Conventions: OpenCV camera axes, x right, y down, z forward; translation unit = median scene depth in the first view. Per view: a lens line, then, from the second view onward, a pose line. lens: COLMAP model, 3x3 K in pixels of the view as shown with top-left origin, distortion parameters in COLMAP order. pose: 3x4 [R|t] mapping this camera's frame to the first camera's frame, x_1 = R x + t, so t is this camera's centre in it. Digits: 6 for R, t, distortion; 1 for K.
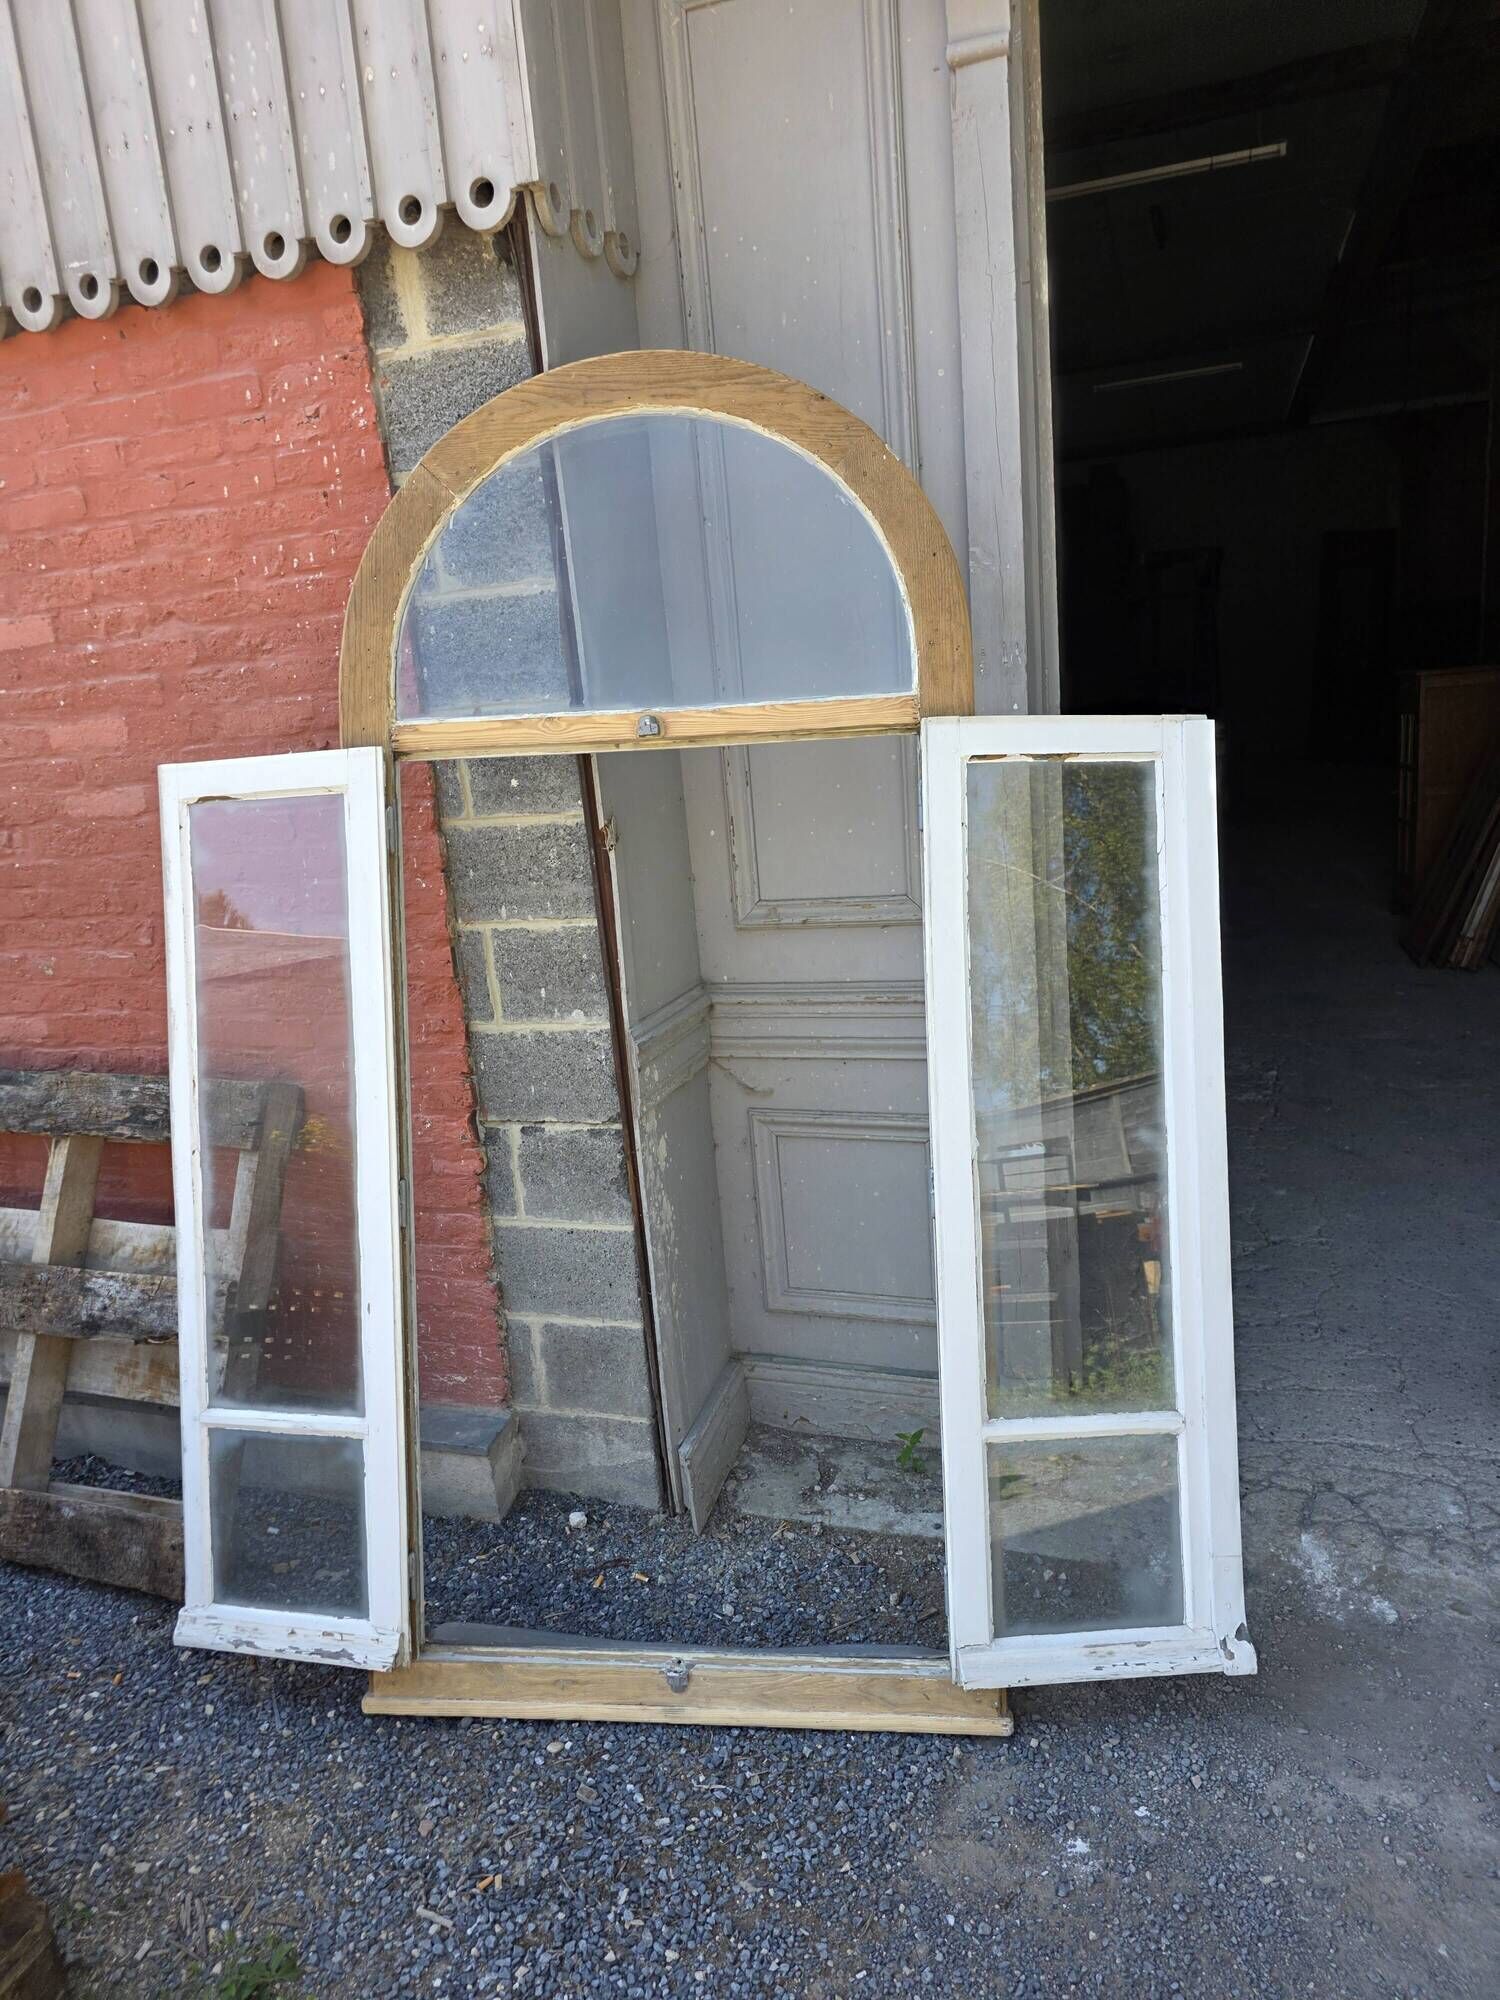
lens RADIAL K [[1343.0, 0, 743.4], [0, 1343.0, 994.1], [0, 0, 1]] dist [0.043204, -0.032470]
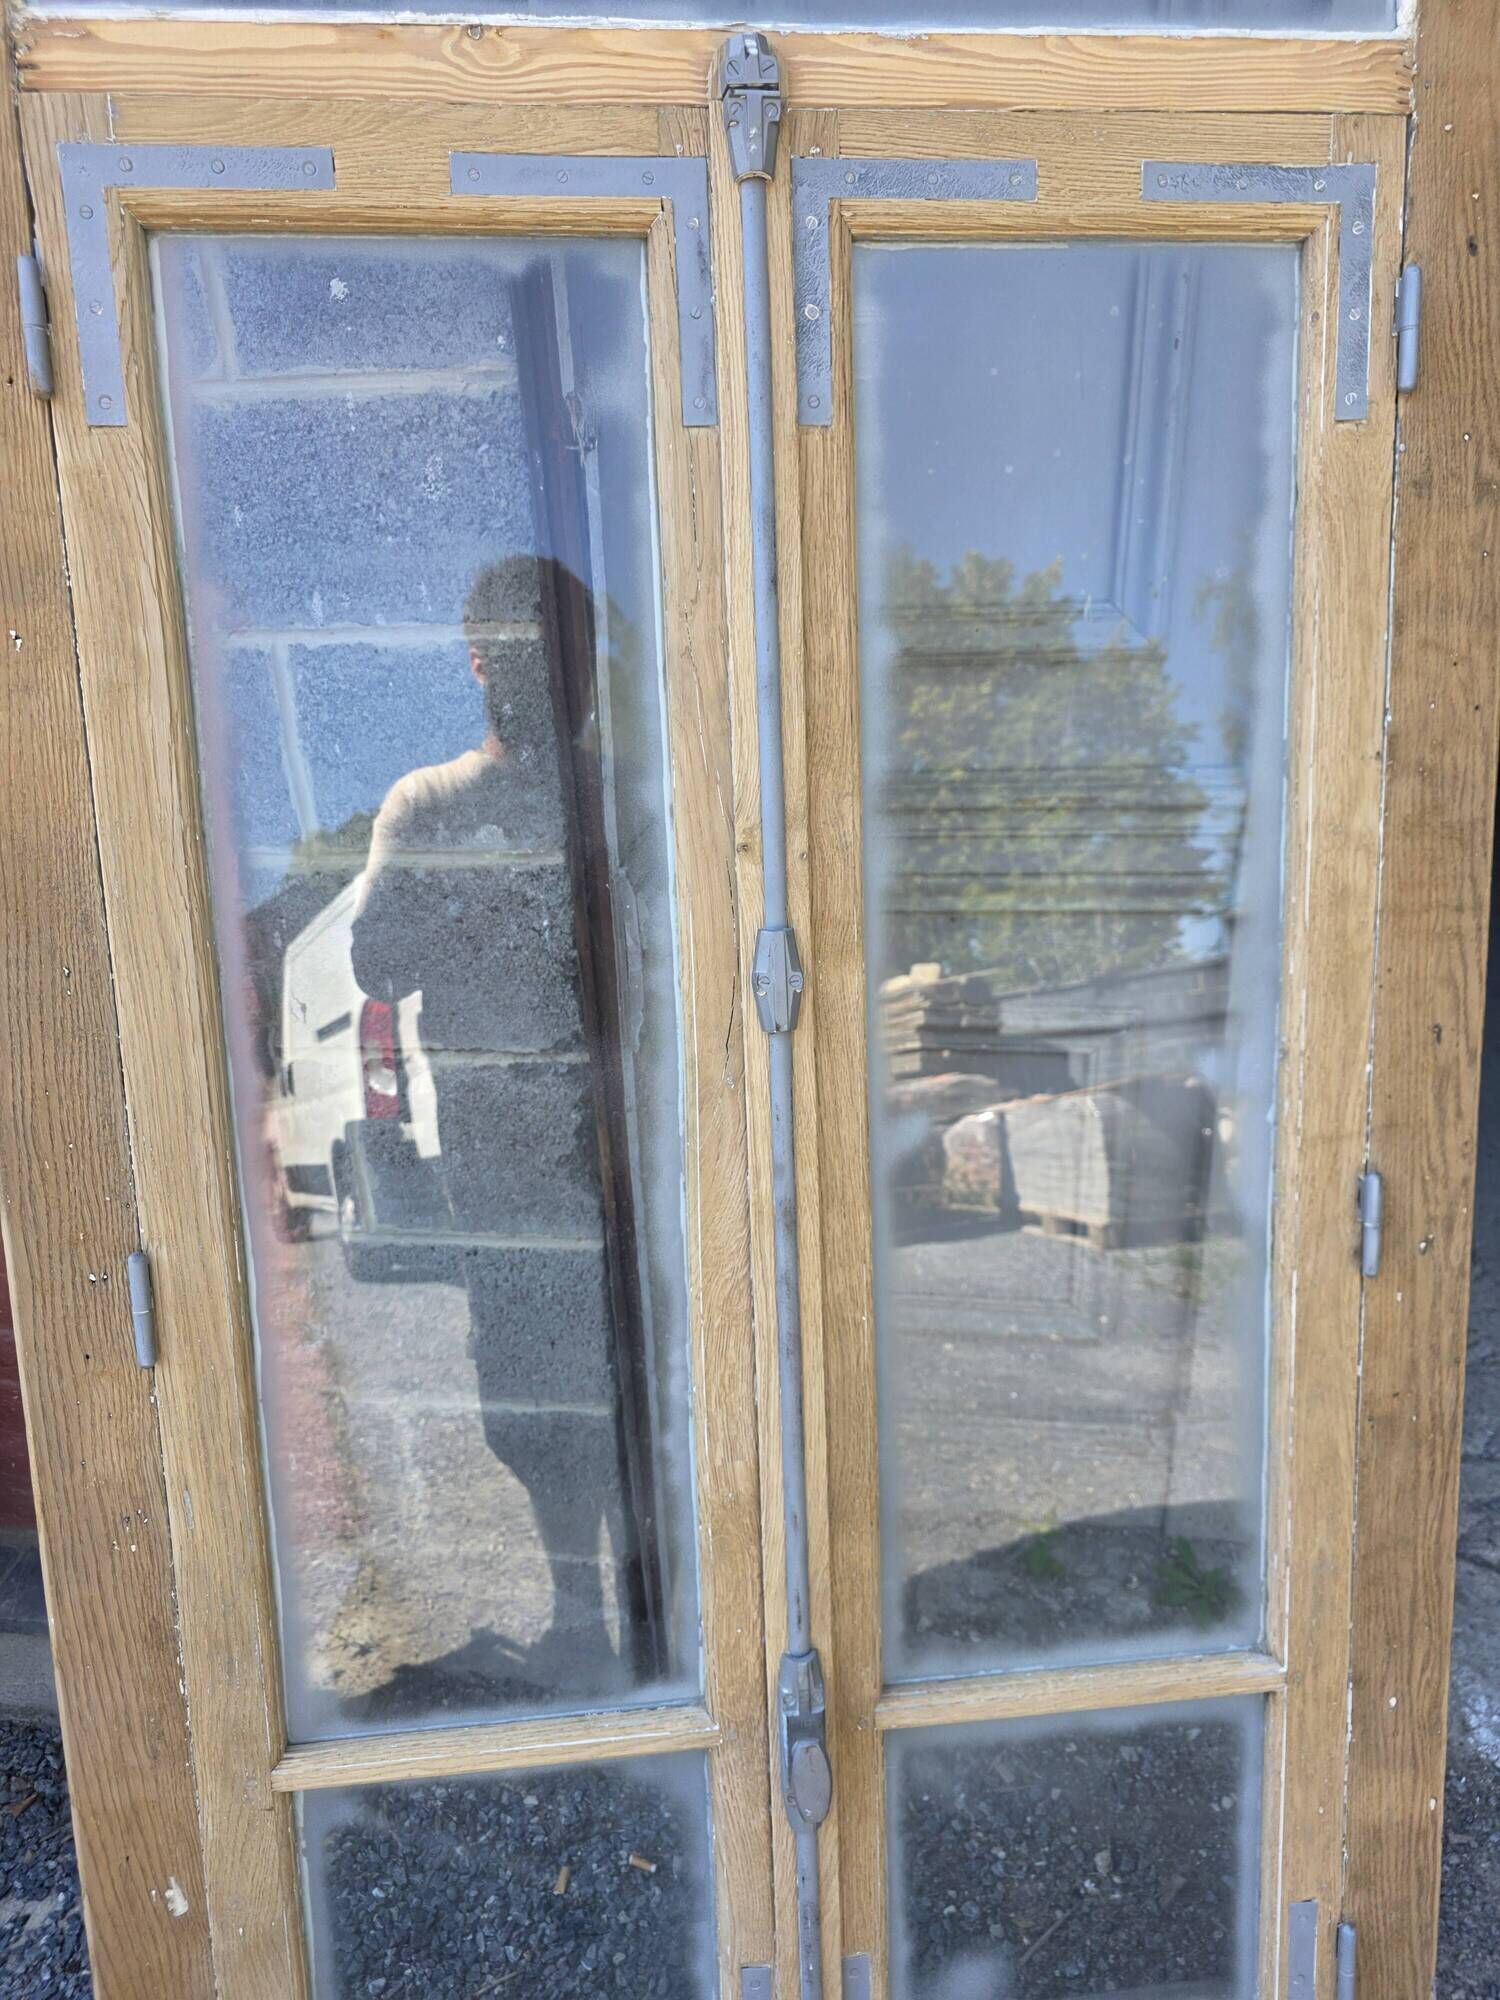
lens RADIAL K [[1348.0, 0, 757.3], [0, 1348.0, 998.8], [0, 0, 1]] dist [0.035560, -0.025901]
pose [[0.975936, -0.030878, 0.215858, -0.144195], [-0.002332, 0.988389, 0.151929, -0.000329], [-0.218043, -0.148776, 0.964532, 0.533632]]
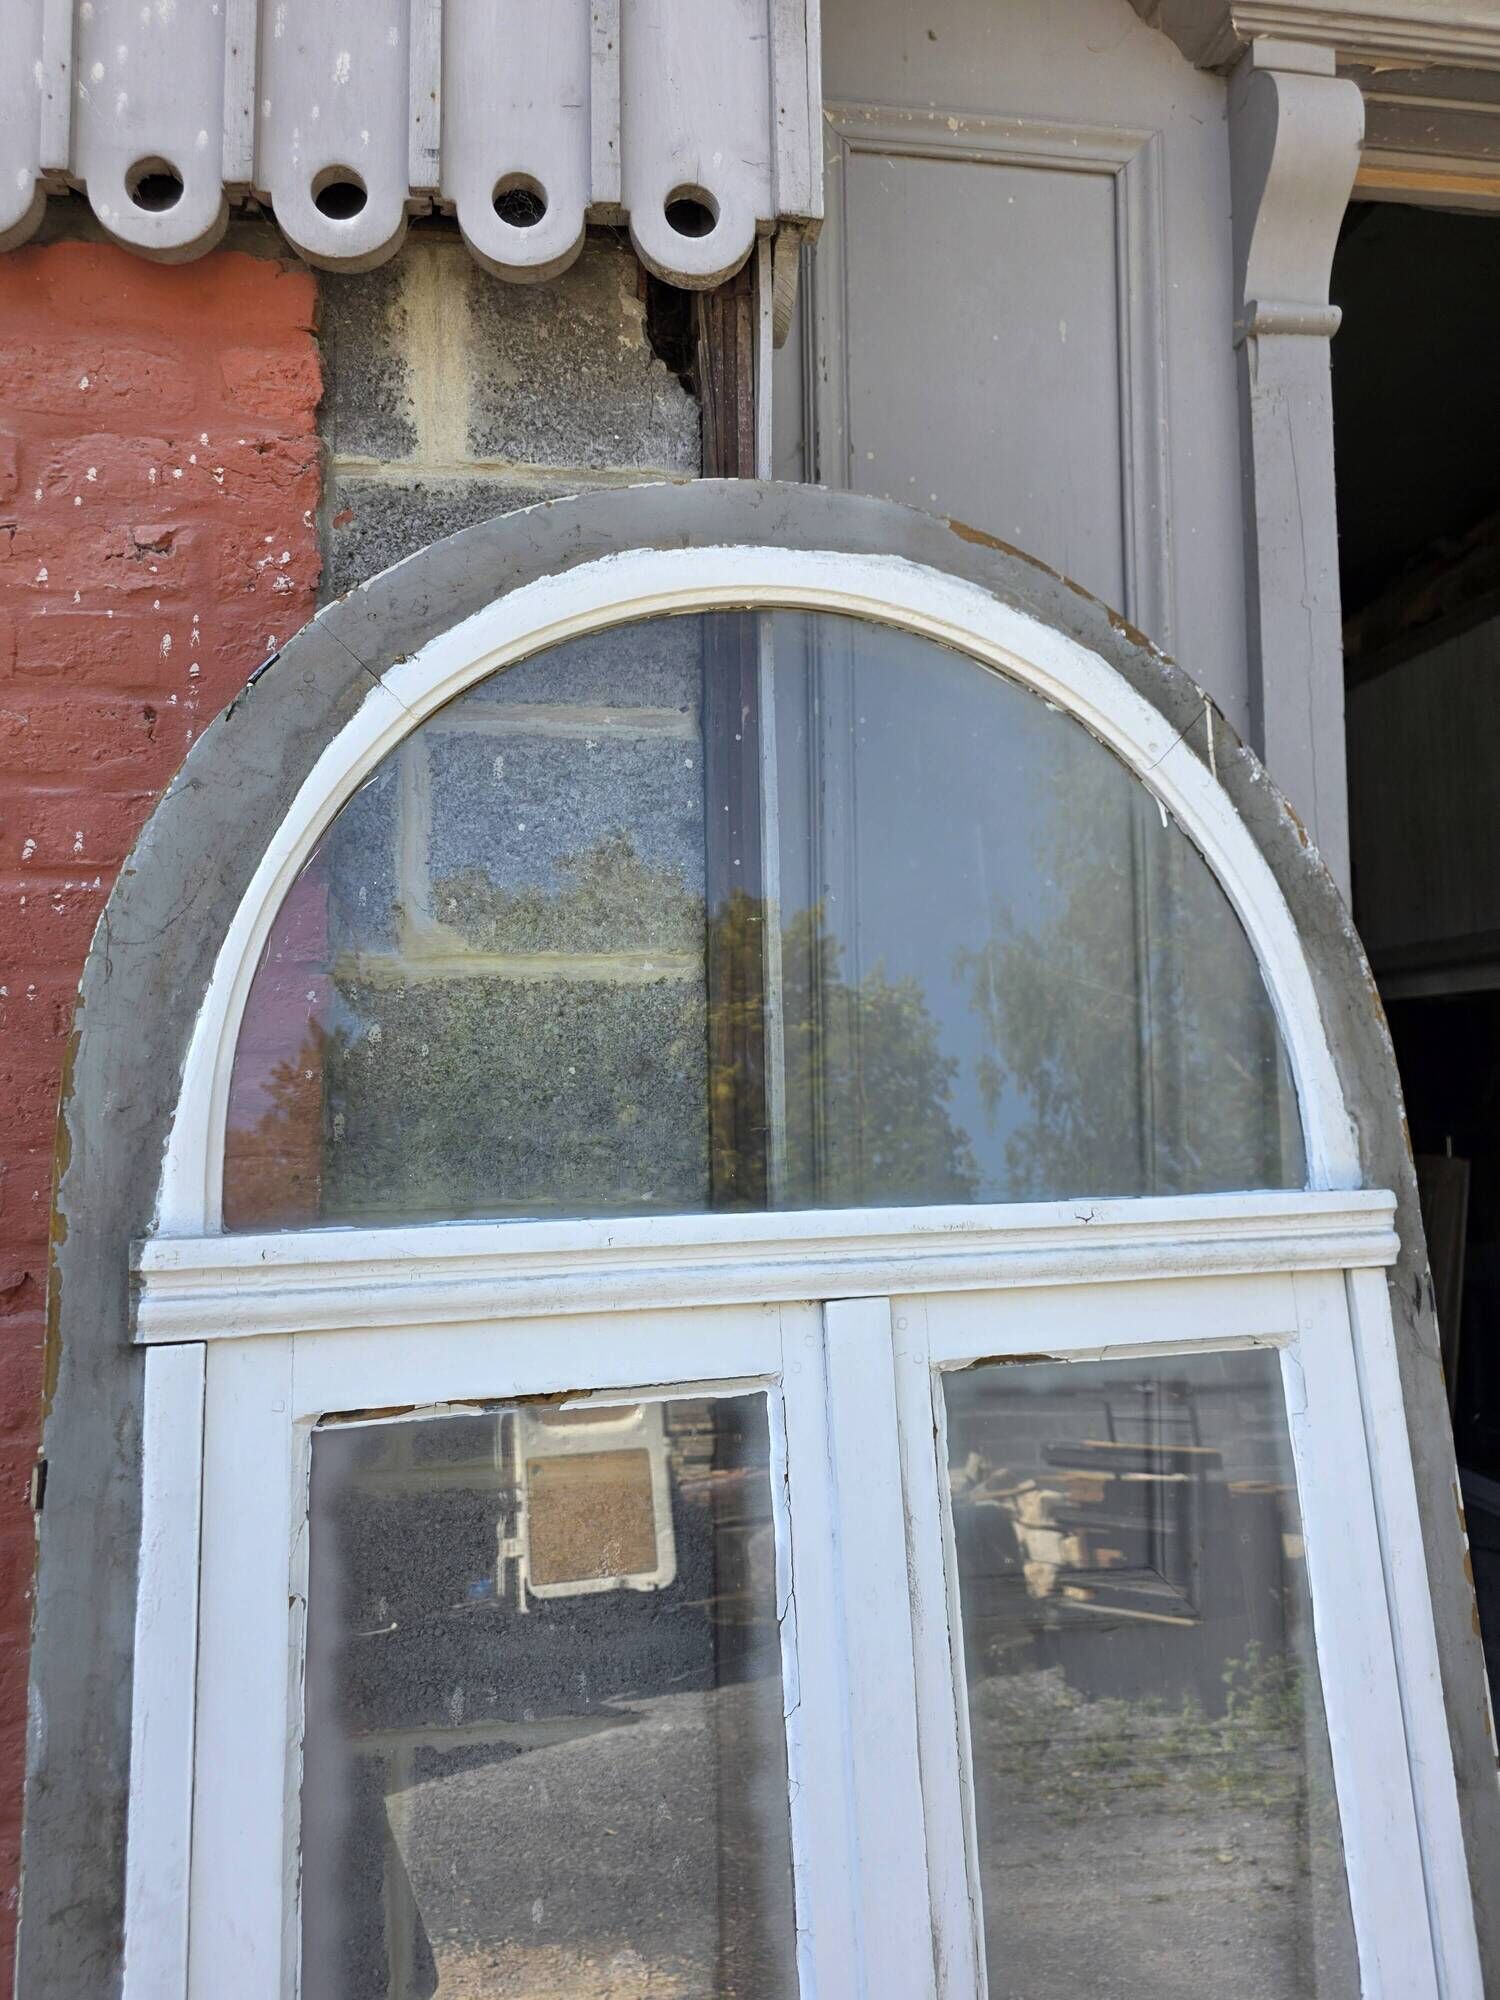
lens RADIAL K [[1348.0, 0, 734.9], [0, 1348.0, 991.5], [0, 0, 1]] dist [0.035560, -0.025901]
pose [[0.895588, 0.107028, 0.431819, -0.323057], [0.028367, 0.954918, -0.295512, -0.152272], [-0.443979, 0.276907, 0.852177, 0.579370]]
